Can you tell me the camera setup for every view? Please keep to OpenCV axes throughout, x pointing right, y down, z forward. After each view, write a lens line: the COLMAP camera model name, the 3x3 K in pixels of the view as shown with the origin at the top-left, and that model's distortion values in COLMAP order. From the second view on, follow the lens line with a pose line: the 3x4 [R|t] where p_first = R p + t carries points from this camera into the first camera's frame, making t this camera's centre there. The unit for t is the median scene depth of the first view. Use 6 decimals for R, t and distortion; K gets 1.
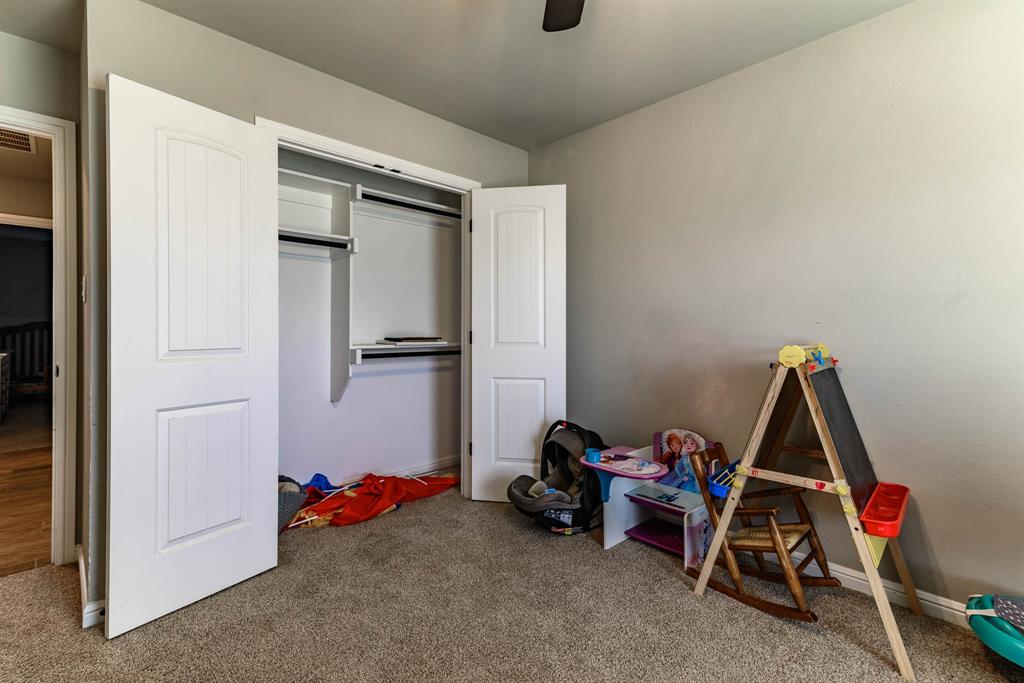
lens RADIAL K [[460.0, 0, 512.2], [0, 460.0, 329.2], [0, 0, 1]] dist [0.001599, 0.000066]
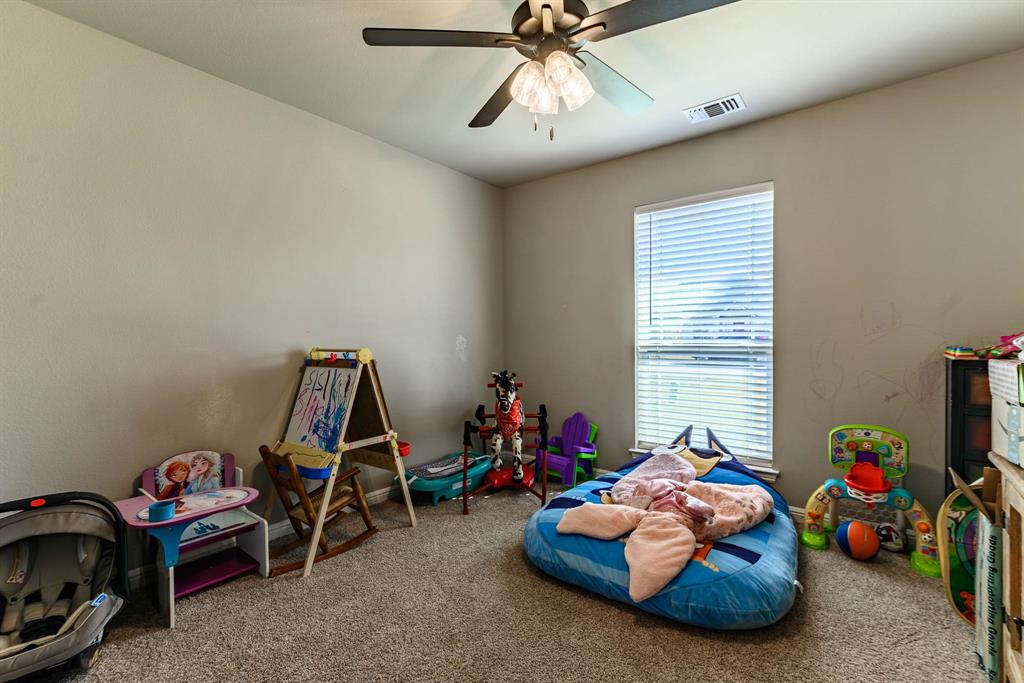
lens RADIAL K [[460.0, 0, 512.2], [0, 460.0, 329.2], [0, 0, 1]] dist [0.001599, 0.000066]
pose [[-0.119929, 0.001686, 0.992781, -0.628432], [0.011201, 0.999937, -0.000345, -0.013068], [-0.992719, 0.011078, -0.119940, 0.521871]]
